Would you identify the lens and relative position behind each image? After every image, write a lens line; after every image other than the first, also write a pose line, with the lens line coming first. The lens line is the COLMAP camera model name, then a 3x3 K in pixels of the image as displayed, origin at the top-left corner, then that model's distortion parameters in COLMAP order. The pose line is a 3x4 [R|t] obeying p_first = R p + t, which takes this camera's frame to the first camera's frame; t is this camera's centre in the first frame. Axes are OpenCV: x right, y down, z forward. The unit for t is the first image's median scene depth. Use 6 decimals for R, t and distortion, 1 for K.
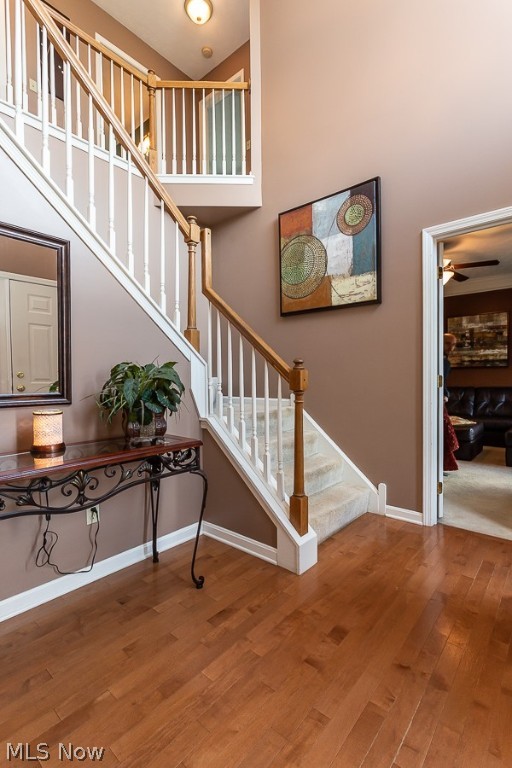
lens RADIAL K [[363.4, 0, 256.3], [0, 363.4, 384.2], [0, 0, 1]] dist [-0.000245, 0.000169]
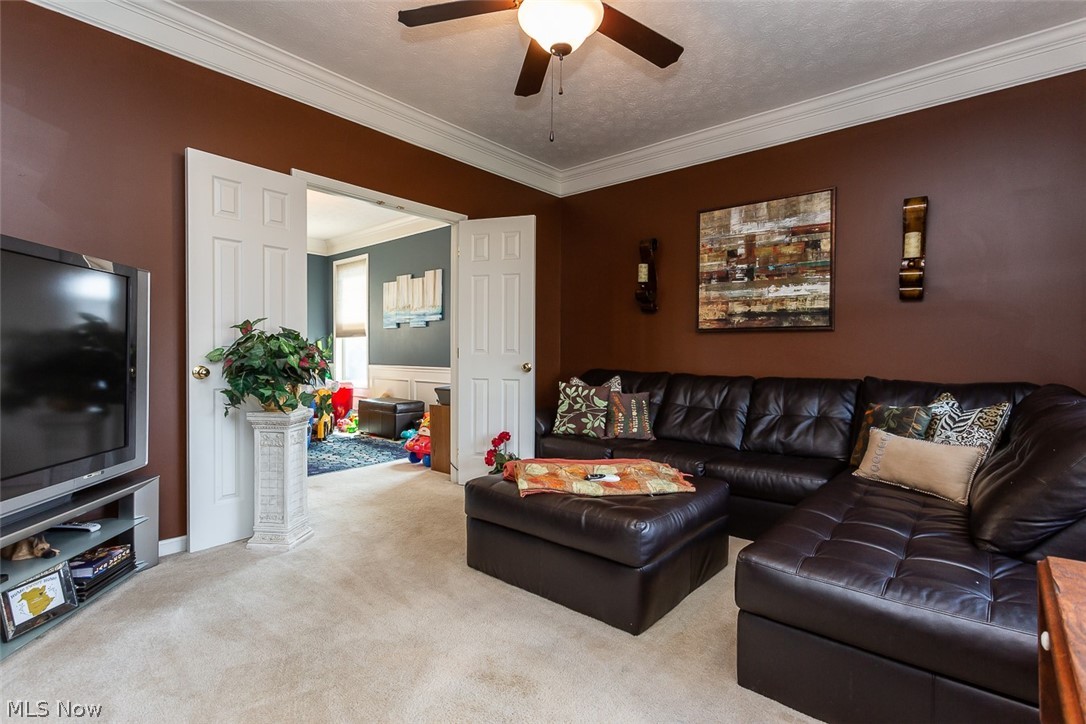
lens RADIAL K [[513.9, 0, 542.9], [0, 513.9, 358.5], [0, 0, 1]] dist [-0.000245, 0.000169]
pose [[0.999511, 0.010396, -0.029489, 0.383215], [-0.010377, 0.999946, 0.000788, -0.011113], [0.029496, -0.000482, 0.999565, 0.415793]]
